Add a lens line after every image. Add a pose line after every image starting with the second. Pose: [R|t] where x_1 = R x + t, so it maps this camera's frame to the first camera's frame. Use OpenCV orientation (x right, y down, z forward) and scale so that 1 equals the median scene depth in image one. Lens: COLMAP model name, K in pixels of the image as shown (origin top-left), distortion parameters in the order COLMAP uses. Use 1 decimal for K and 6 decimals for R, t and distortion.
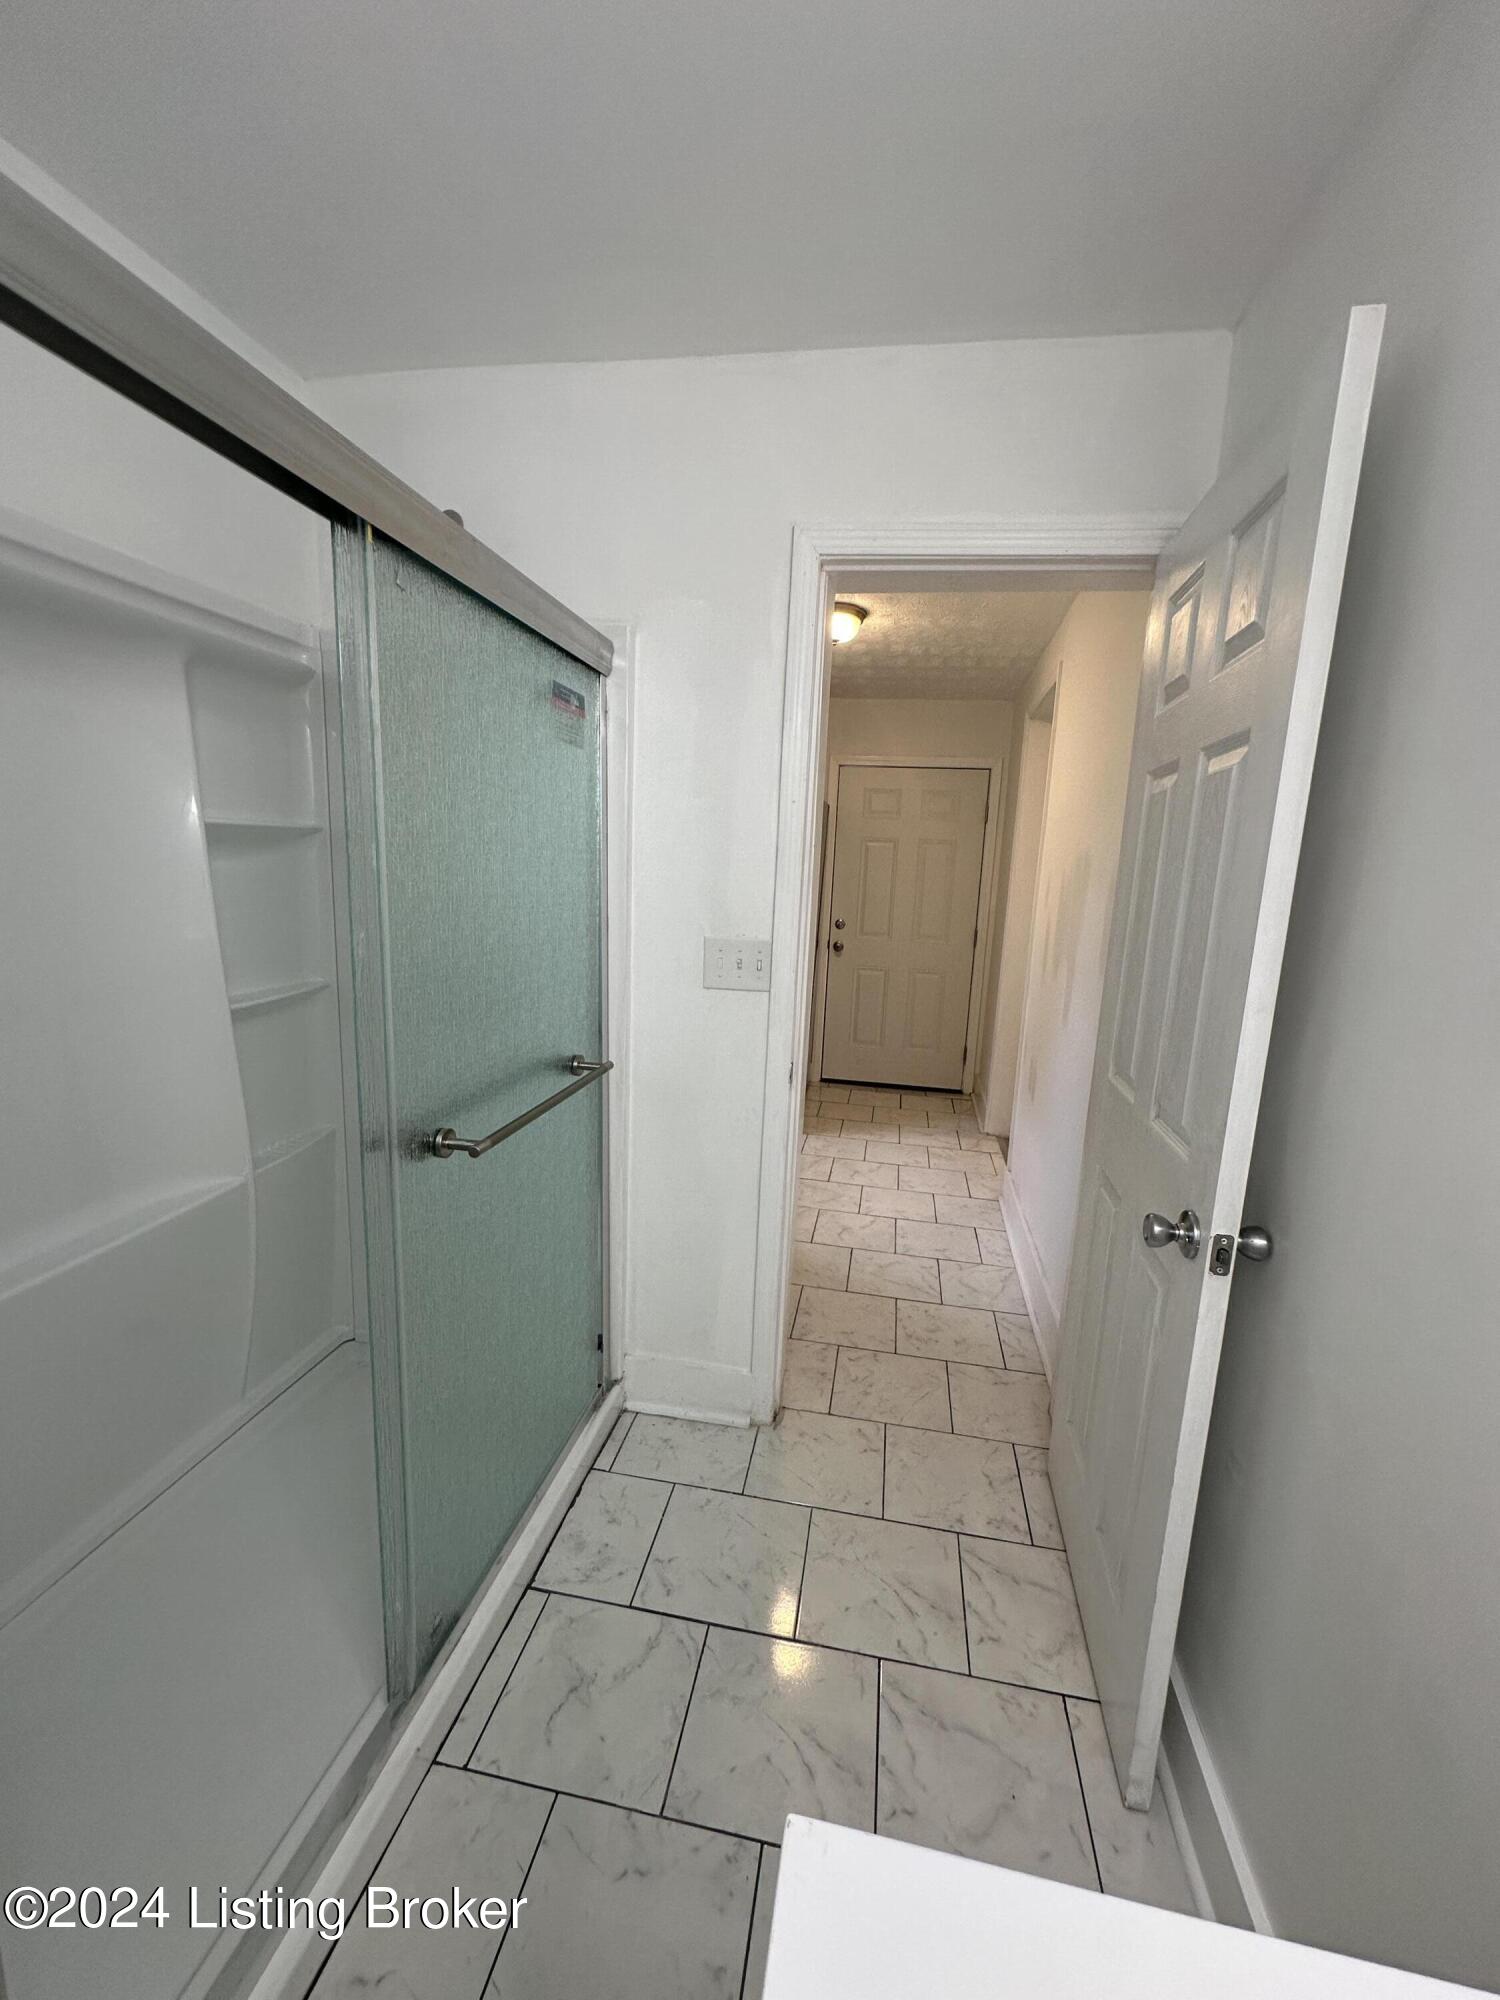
lens RADIAL K [[794.8, 0, 755.3], [0, 794.8, 1002.2], [0, 0, 1]] dist [-0.002518, 0.000459]
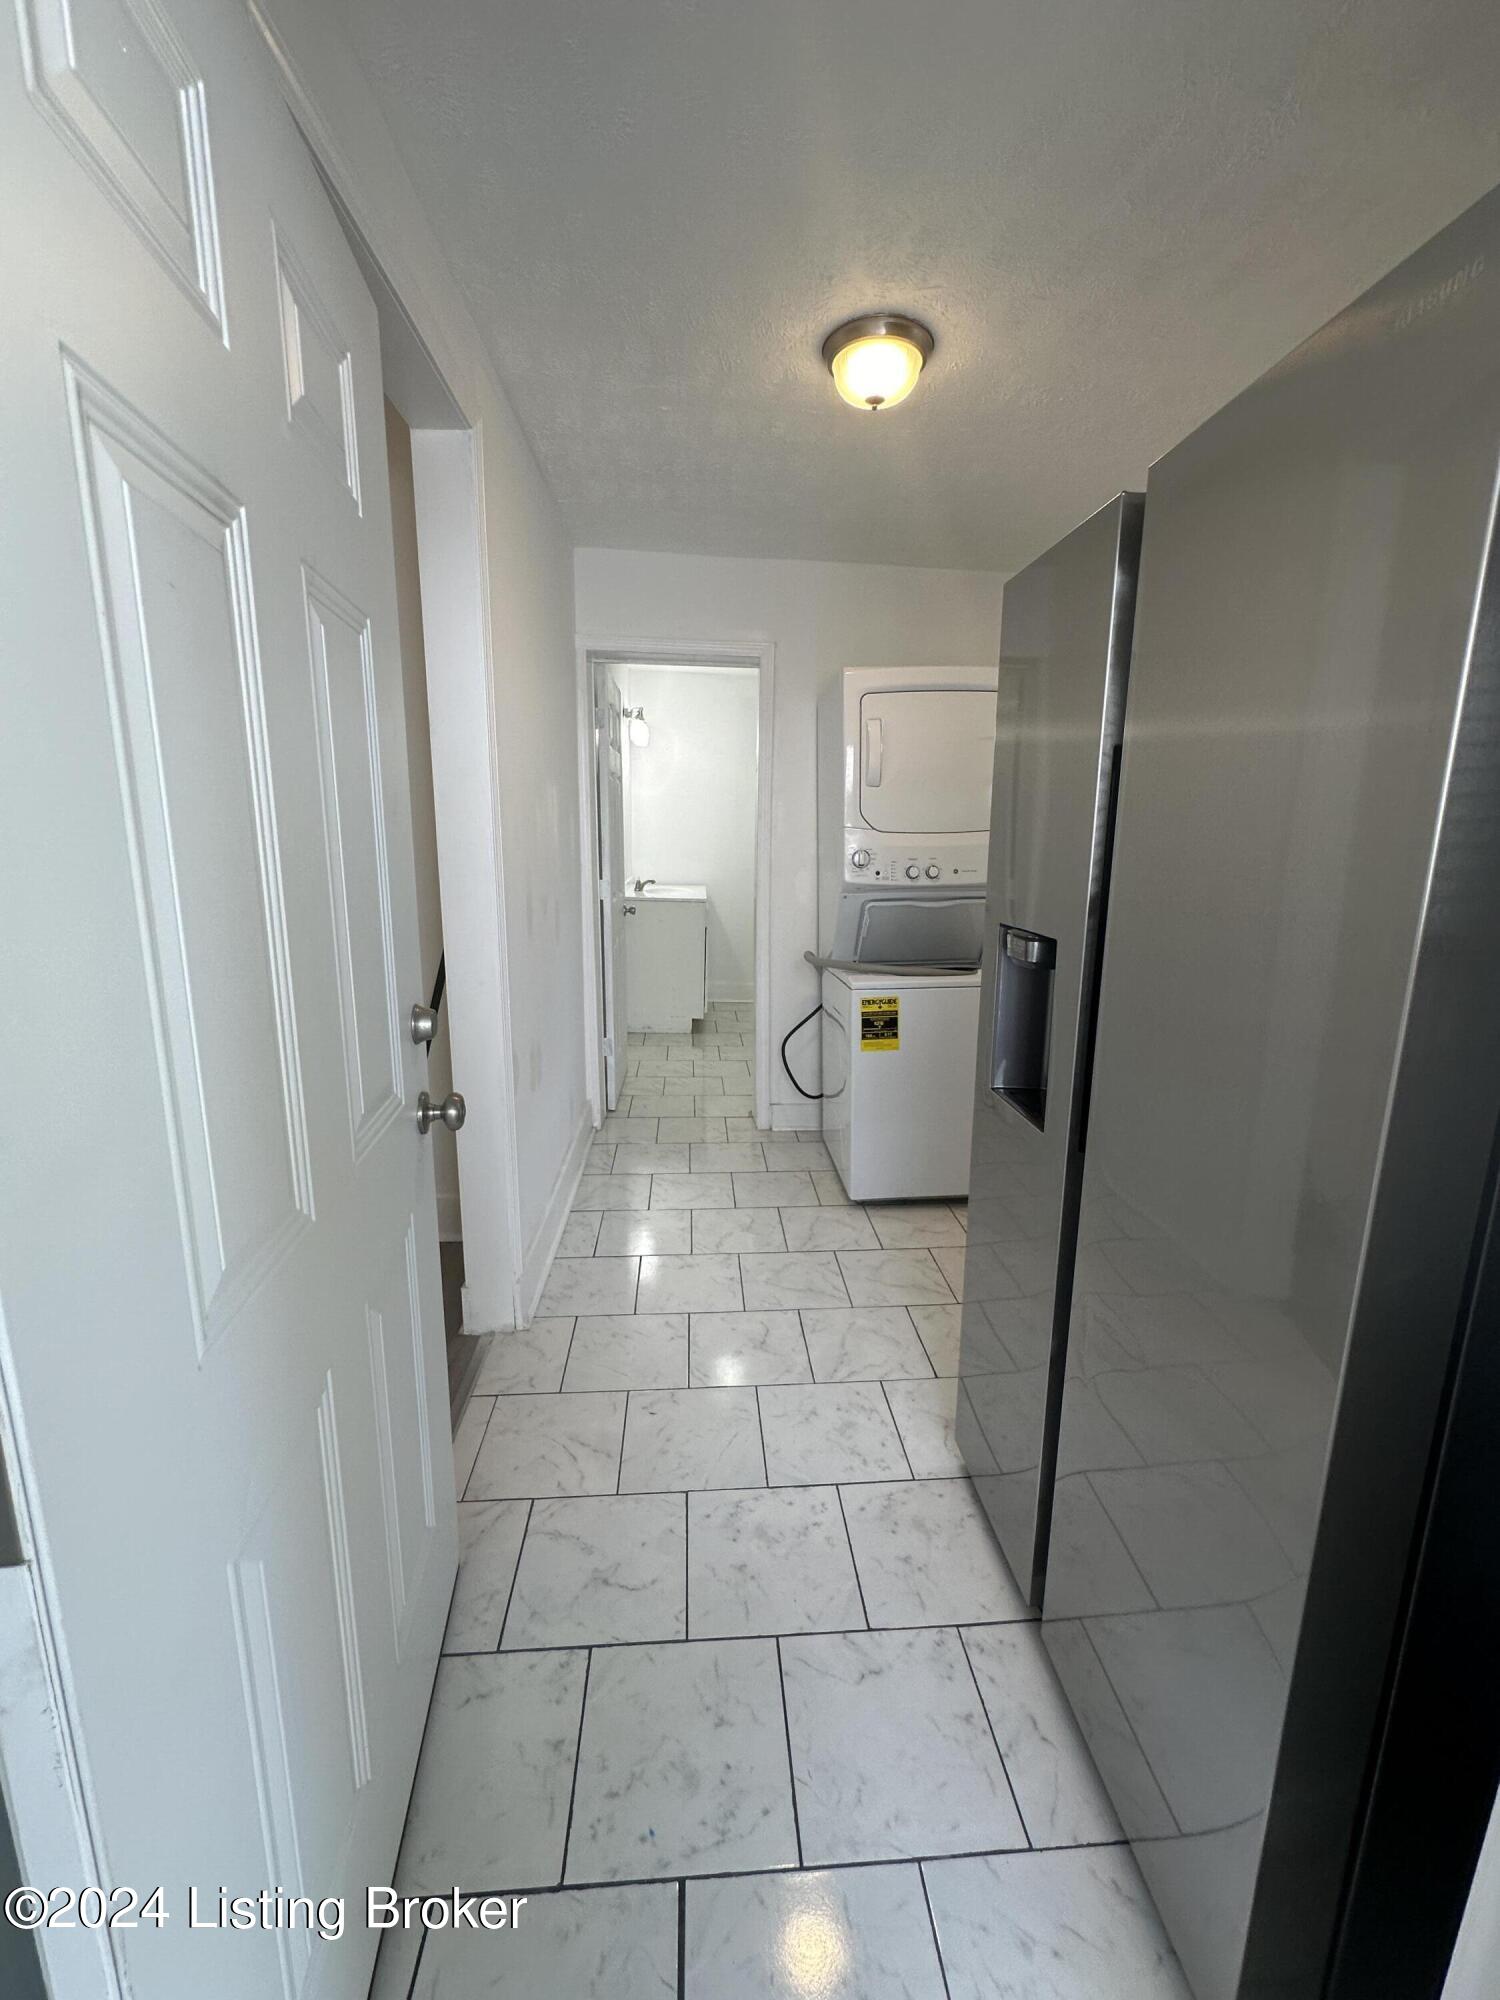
lens RADIAL K [[794.8, 0, 755.3], [0, 794.8, 1002.2], [0, 0, 1]] dist [-0.002518, 0.000459]
pose [[-0.964624, -0.002977, -0.263611, 0.233069], [-0.099258, 0.930455, 0.352706, -0.178043], [0.244229, 0.366394, -0.897835, 1.169424]]
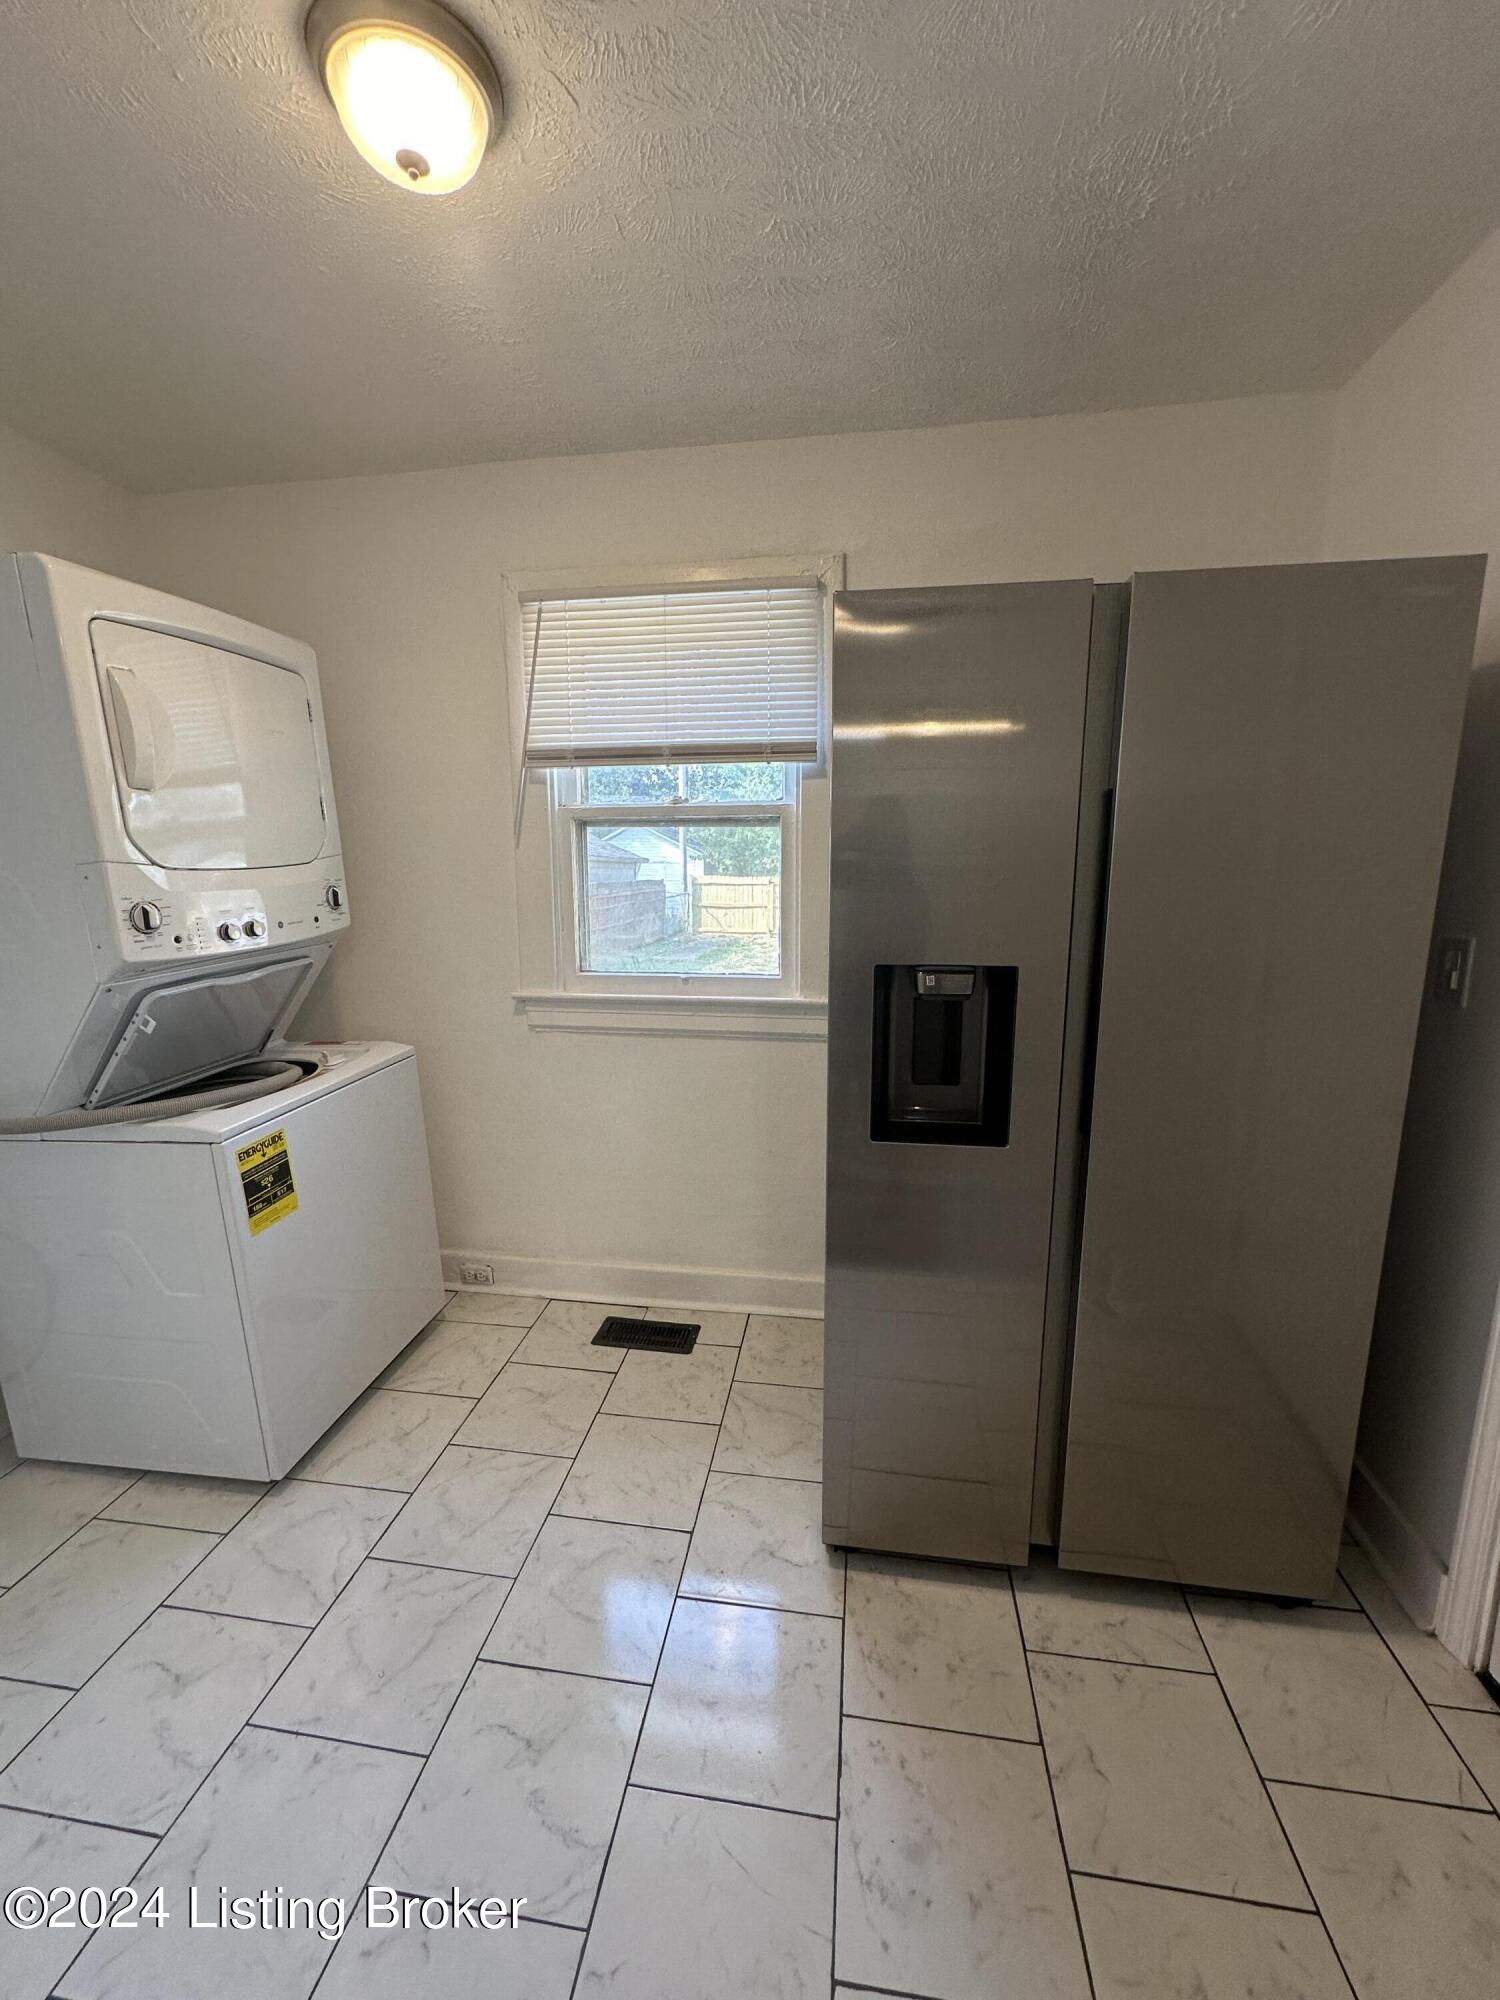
lens RADIAL K [[794.8, 0, 755.3], [0, 794.8, 1002.2], [0, 0, 1]] dist [-0.002518, 0.000459]
pose [[0.039327, 0.125561, -0.991306, 0.346222], [-0.164026, 0.979427, 0.117550, -0.120020], [0.985672, 0.157977, 0.059114, 0.841956]]
